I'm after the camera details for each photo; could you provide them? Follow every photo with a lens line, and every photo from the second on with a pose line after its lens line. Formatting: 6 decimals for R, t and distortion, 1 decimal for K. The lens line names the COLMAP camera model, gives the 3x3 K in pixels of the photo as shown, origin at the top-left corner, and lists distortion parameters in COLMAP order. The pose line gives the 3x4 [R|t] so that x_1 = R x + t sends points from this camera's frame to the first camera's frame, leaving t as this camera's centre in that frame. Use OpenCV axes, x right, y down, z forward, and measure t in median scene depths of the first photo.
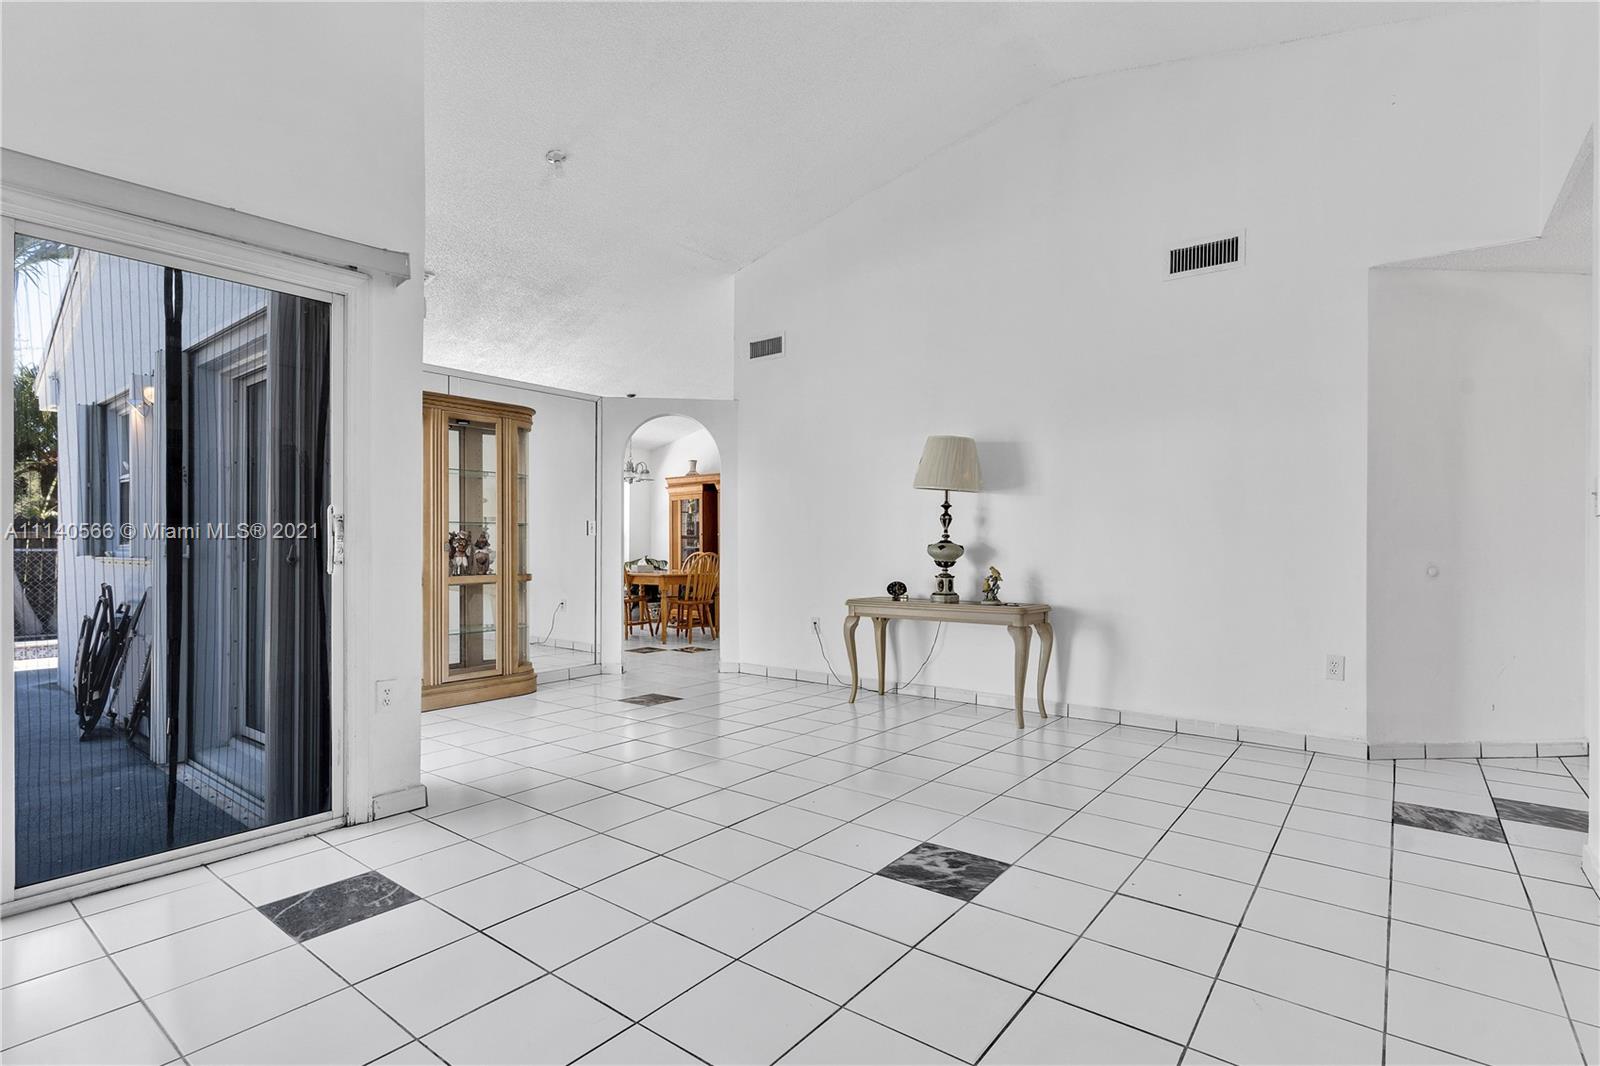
lens RADIAL K [[777.5, 0, 800.0], [0, 777.5, 545.3], [0, 0, 1]] dist [0.005823, 0.000373]
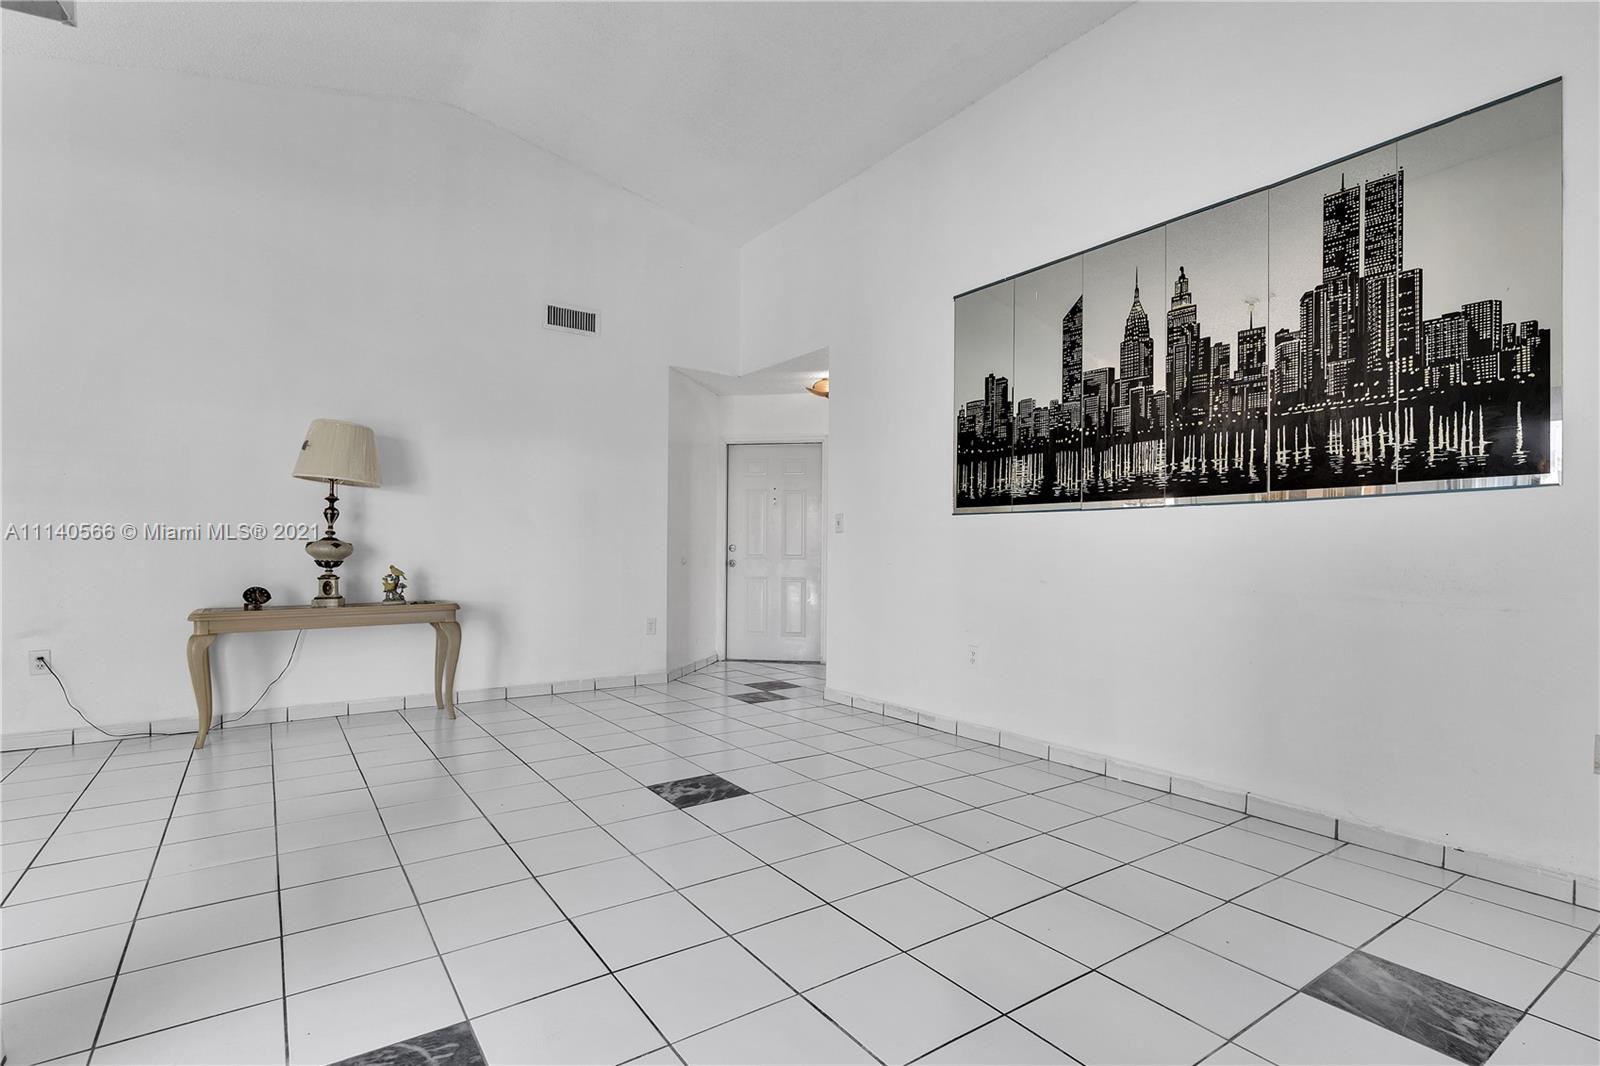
lens RADIAL K [[777.5, 0, 797.0], [0, 777.5, 543.7], [0, 0, 1]] dist [0.005823, 0.000373]
pose [[0.298556, 0.004391, 0.954382, -0.508666], [-0.004494, 0.999985, -0.003195, 0.001272], [-0.954382, -0.003335, 0.298571, 0.222829]]
